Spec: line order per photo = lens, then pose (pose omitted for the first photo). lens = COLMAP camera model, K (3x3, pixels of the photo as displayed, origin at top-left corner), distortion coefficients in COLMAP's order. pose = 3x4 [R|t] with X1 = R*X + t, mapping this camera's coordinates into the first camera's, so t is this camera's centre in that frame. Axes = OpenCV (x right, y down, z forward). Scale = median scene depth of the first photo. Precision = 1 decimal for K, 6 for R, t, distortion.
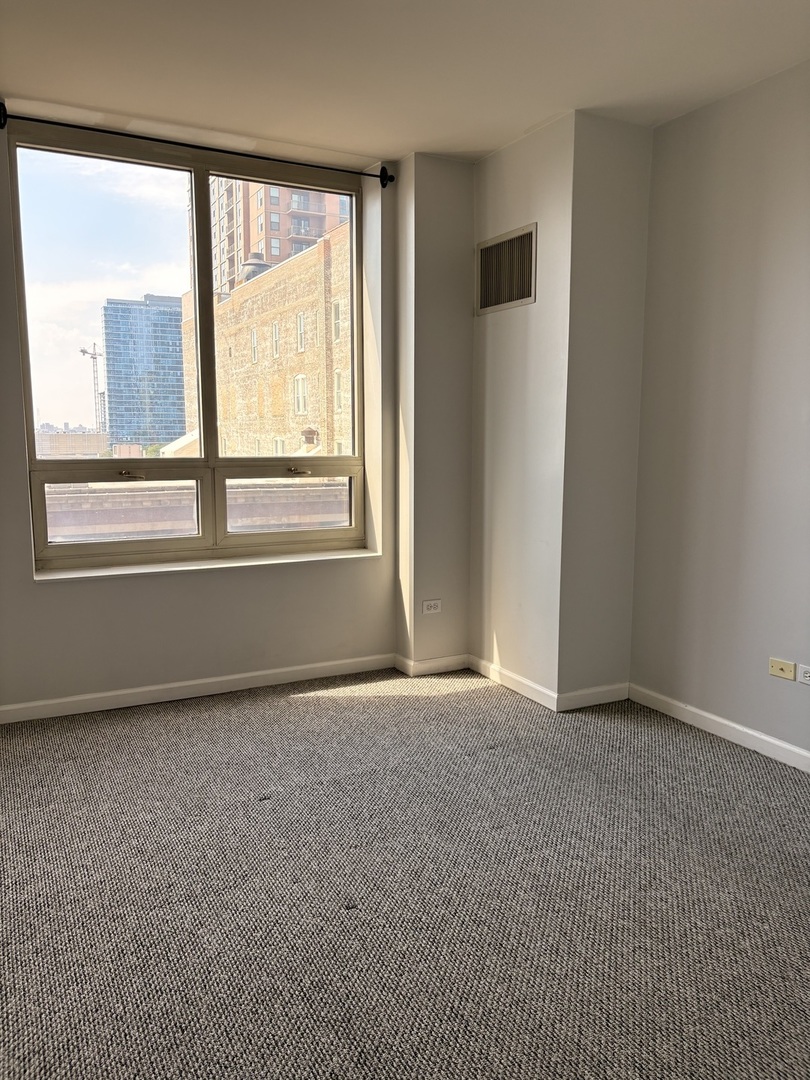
lens RADIAL K [[823.2, 0, 405.6], [0, 823.2, 540.1], [0, 0, 1]] dist [0.021274, -0.012355]
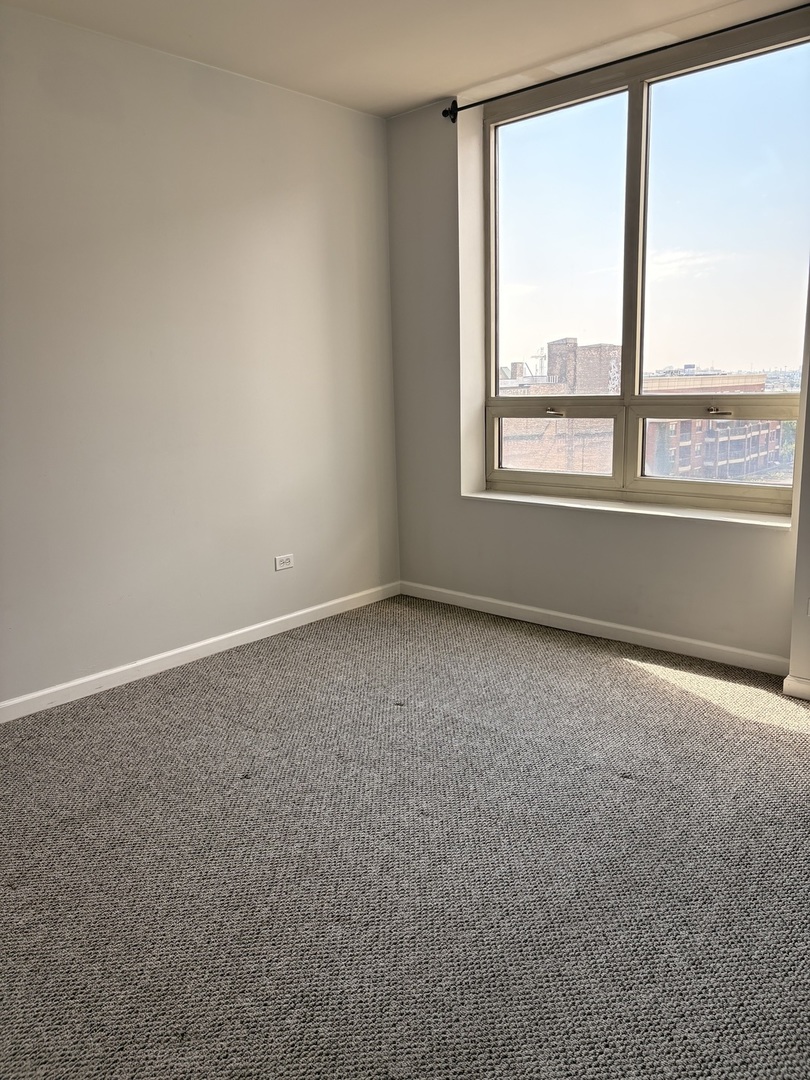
lens RADIAL K [[817.9, 0, 398.7], [0, 817.9, 533.3], [0, 0, 1]] dist [0.028918, -0.006473]
pose [[0.332839, 0.163547, -0.928693, 0.598478], [-0.095014, 0.985650, 0.139525, -0.051488], [0.938185, 0.041799, 0.343602, 0.441863]]
